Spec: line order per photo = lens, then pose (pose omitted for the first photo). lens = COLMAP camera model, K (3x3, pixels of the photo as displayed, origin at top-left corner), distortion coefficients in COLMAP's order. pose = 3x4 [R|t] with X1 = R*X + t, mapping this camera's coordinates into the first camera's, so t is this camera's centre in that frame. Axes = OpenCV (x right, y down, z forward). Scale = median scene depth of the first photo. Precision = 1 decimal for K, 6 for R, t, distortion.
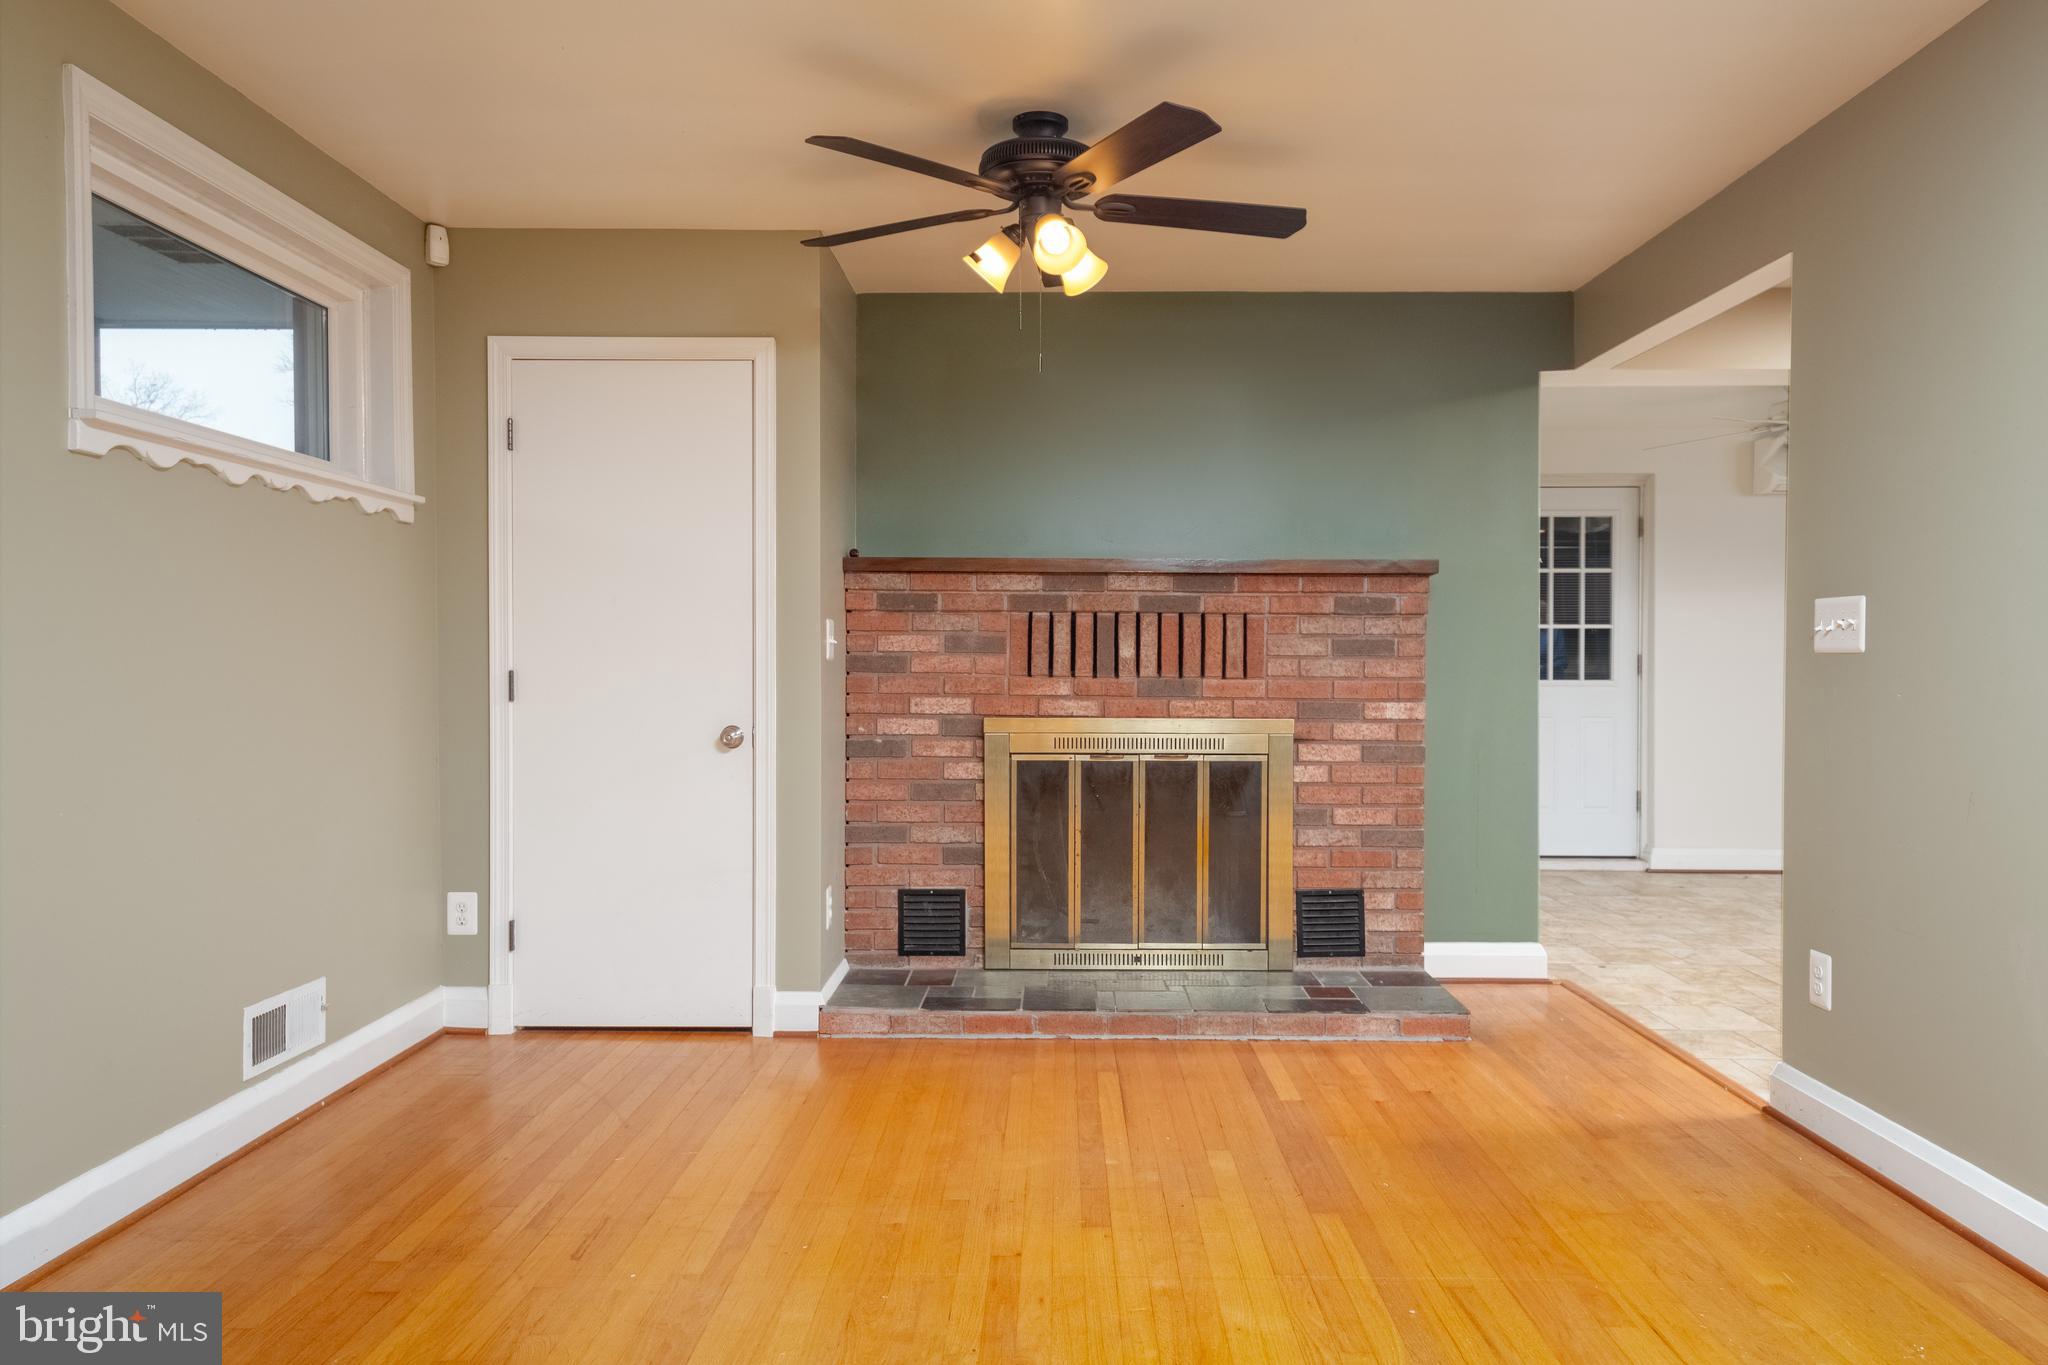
lens RADIAL K [[1382.9, 0, 1050.5], [0, 1382.9, 681.1], [0, 0, 1]] dist [0.014049, 0.005928]
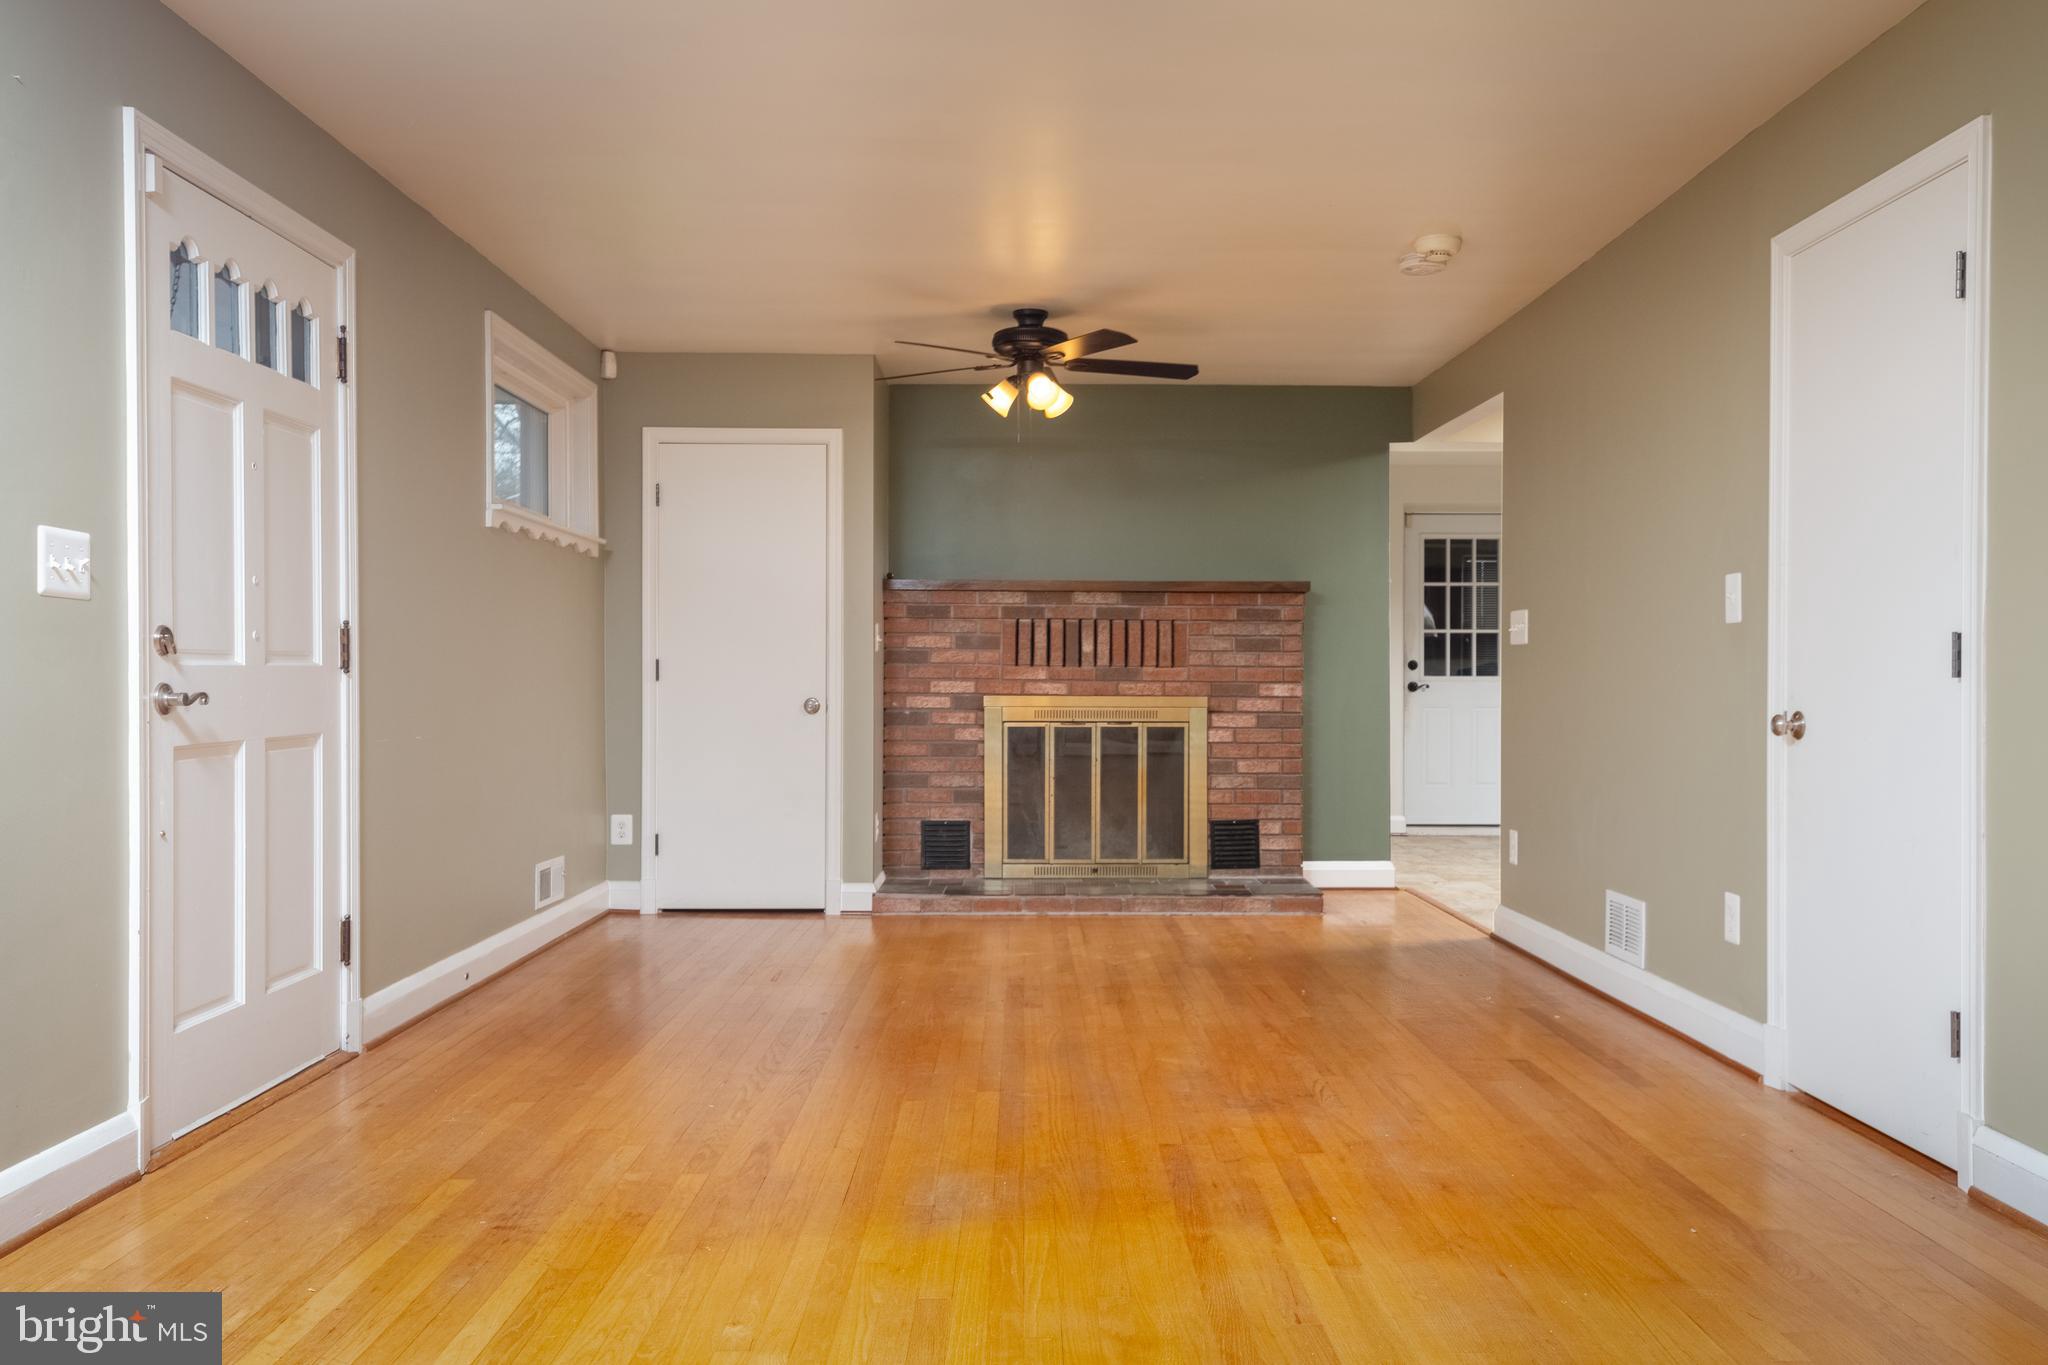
lens RADIAL K [[1638.4, 0, 1063.6], [0, 1638.4, 688.1], [0, 0, 1]] dist [0.048811, -0.009019]
pose [[0.999456, -0.000611, 0.032978, -0.022814], [0.000866, 0.999970, -0.007708, 0.032176], [-0.032972, 0.007732, 0.999426, -0.642311]]
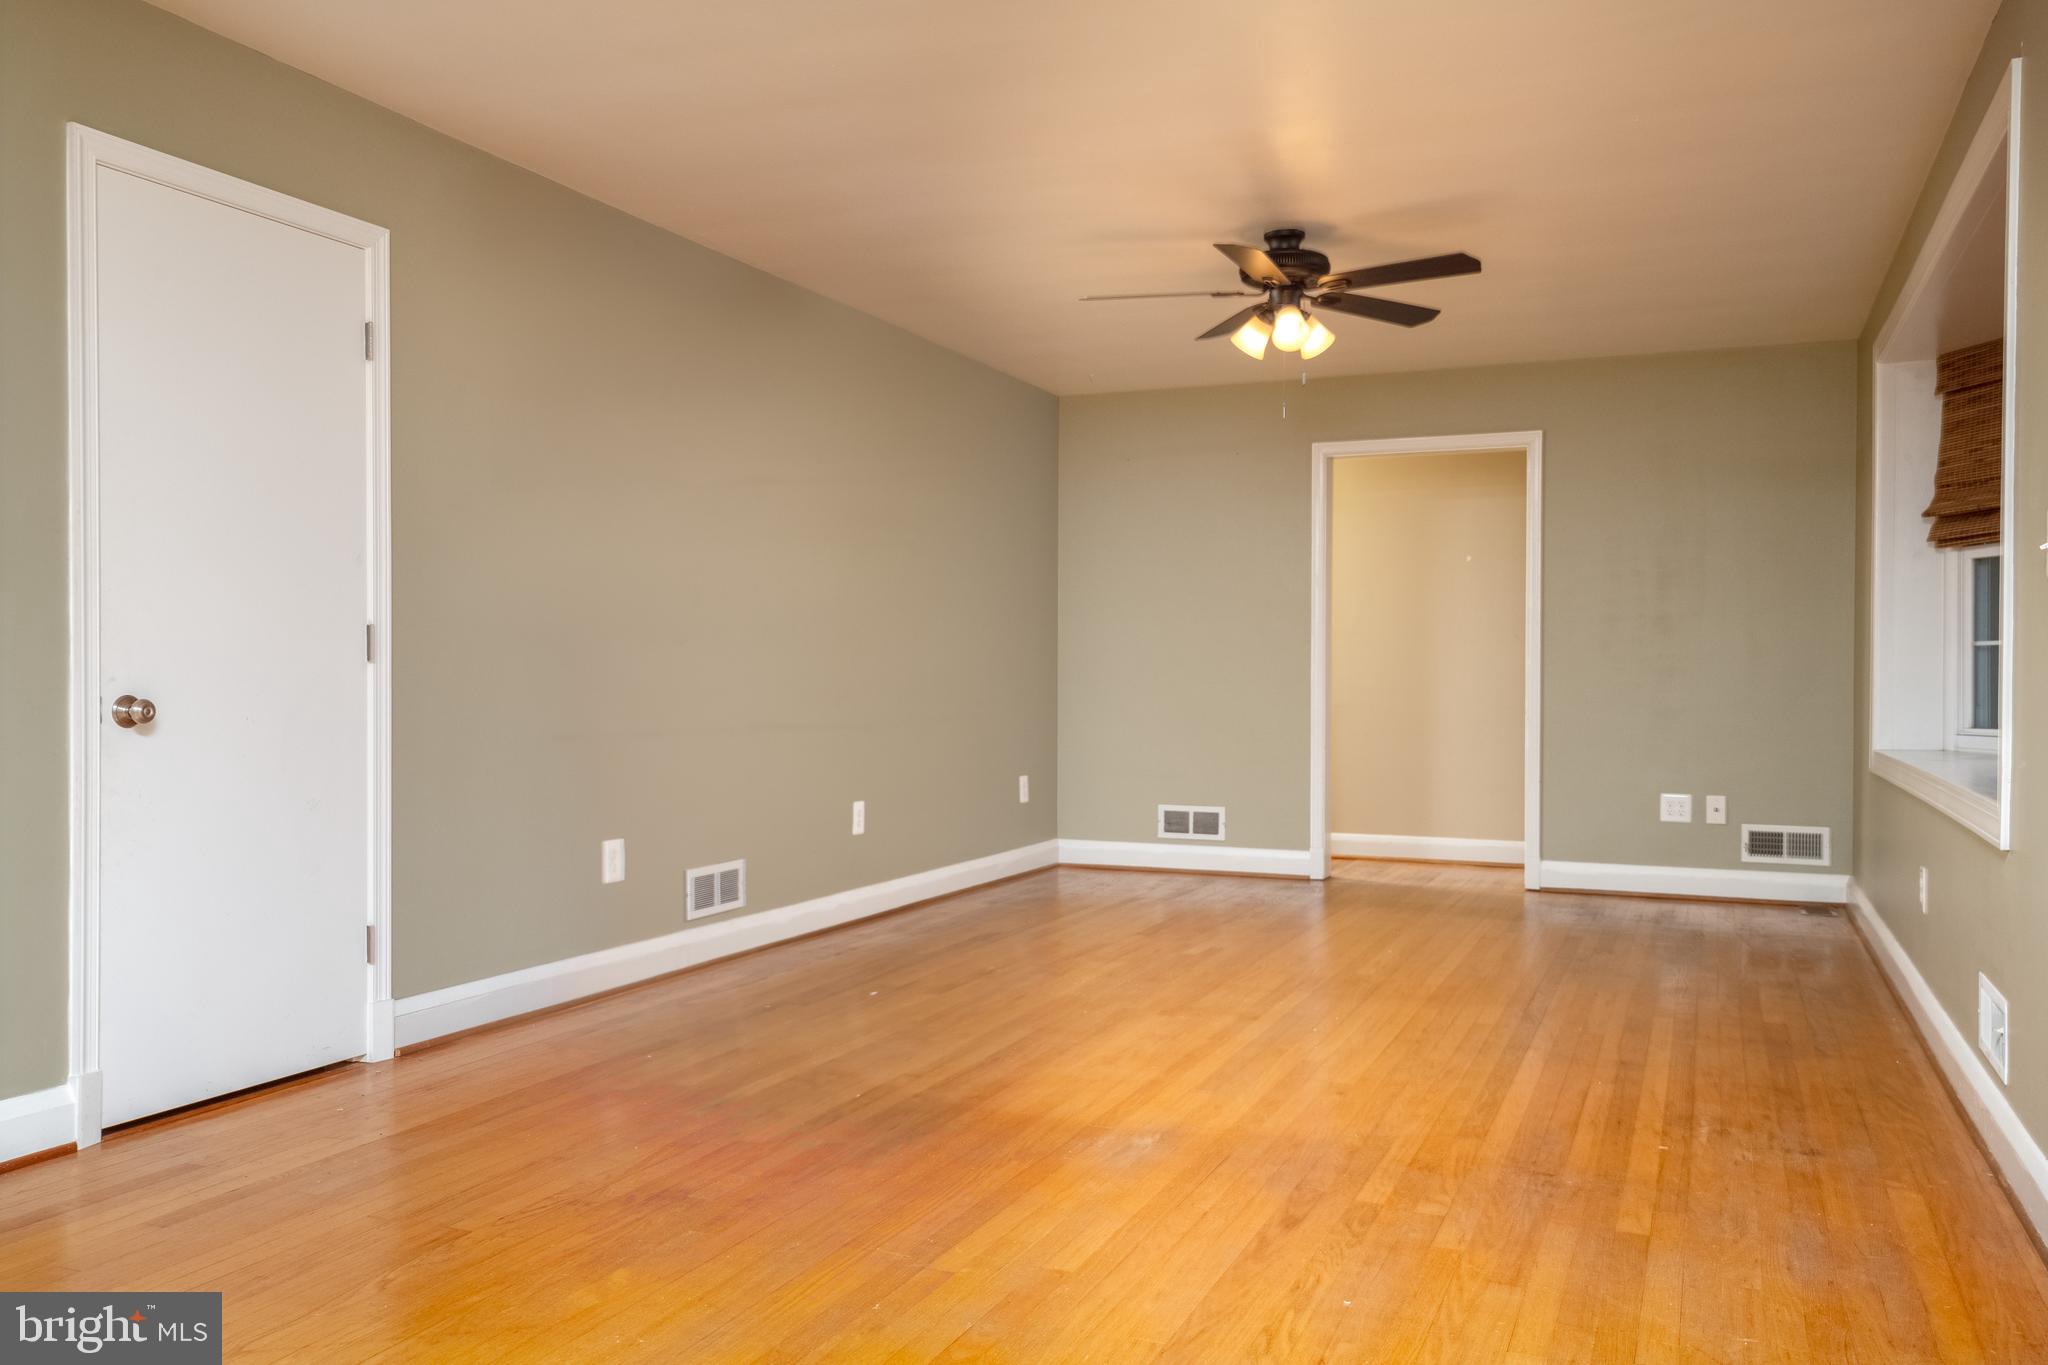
lens RADIAL K [[1599.4, 0, 1038.4], [0, 1599.4, 682.1], [0, 0, 1]] dist [0.020695, 0.001832]
pose [[-0.927154, -0.007577, 0.374603, -0.285518], [-0.000609, 0.999825, 0.018715, 0.017287], [-0.374679, 0.017123, -0.926996, 0.776776]]
